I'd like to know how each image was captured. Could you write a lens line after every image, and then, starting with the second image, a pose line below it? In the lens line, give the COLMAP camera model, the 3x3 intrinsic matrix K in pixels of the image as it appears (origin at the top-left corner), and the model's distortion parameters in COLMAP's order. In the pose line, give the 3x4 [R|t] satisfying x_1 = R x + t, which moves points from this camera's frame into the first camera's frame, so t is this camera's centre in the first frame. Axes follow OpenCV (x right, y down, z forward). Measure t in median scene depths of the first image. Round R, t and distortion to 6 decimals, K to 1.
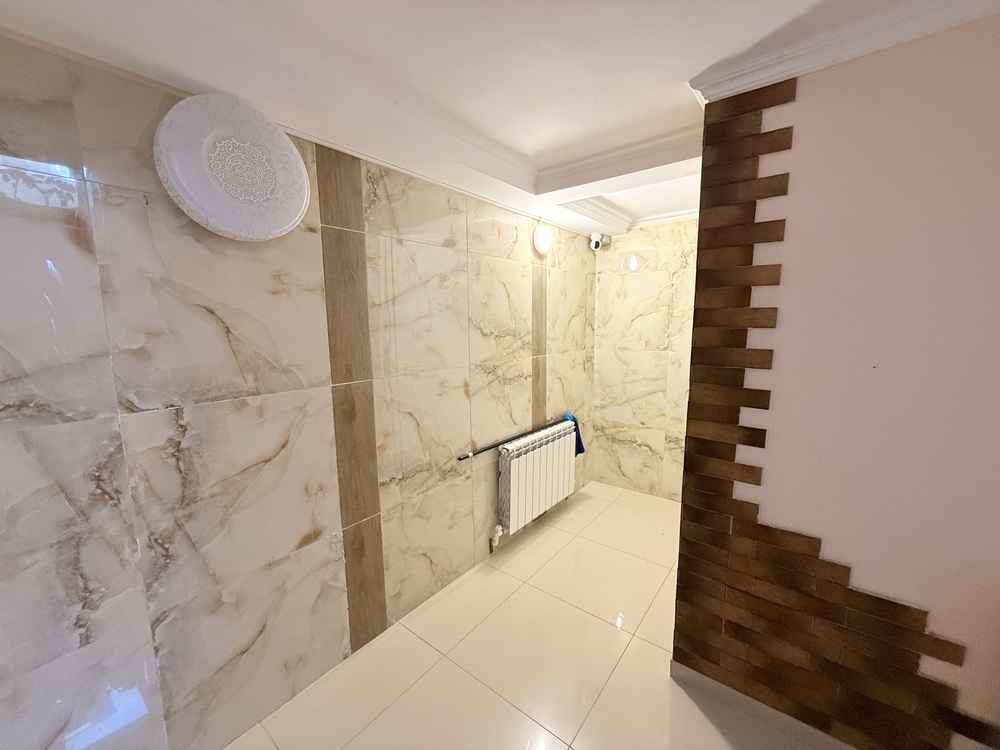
lens RADIAL K [[397.3, 0, 504.1], [0, 397.3, 374.5], [0, 0, 1]] dist [-0.000099, -0.000509]
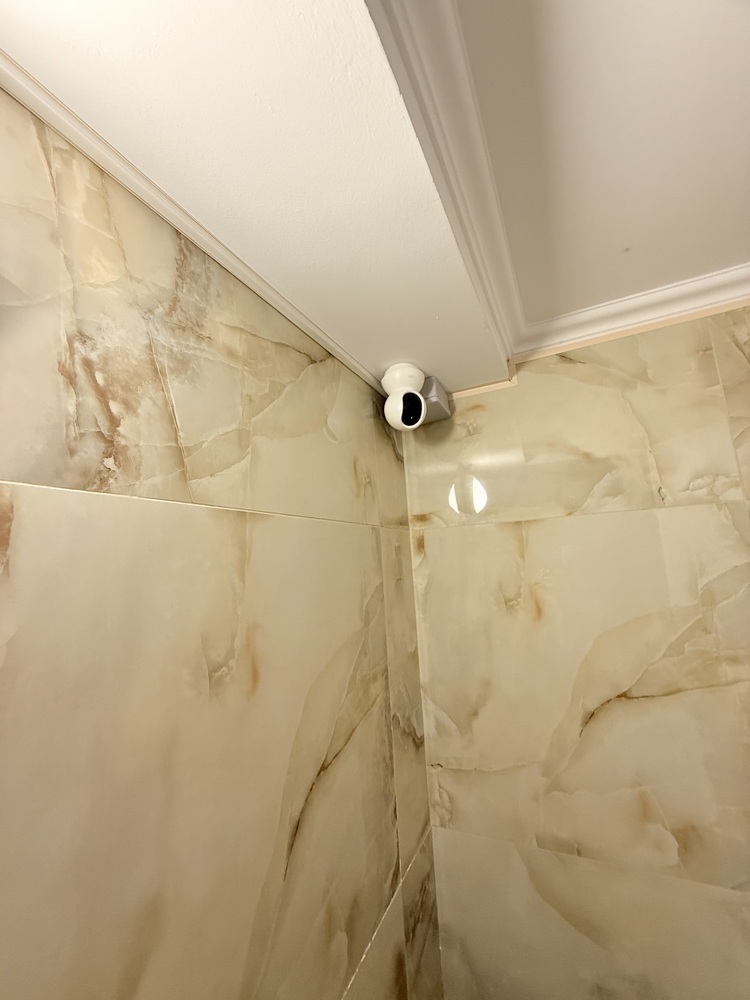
lens RADIAL K [[397.3, 0, 375.6], [0, 397.3, 500.4], [0, 0, 1]] dist [-0.000099, -0.000509]
pose [[0.978022, -0.015323, 0.207936, 0.155919], [0.075611, 0.955474, -0.285224, -0.197167], [-0.194307, 0.294677, 0.935634, 0.764745]]
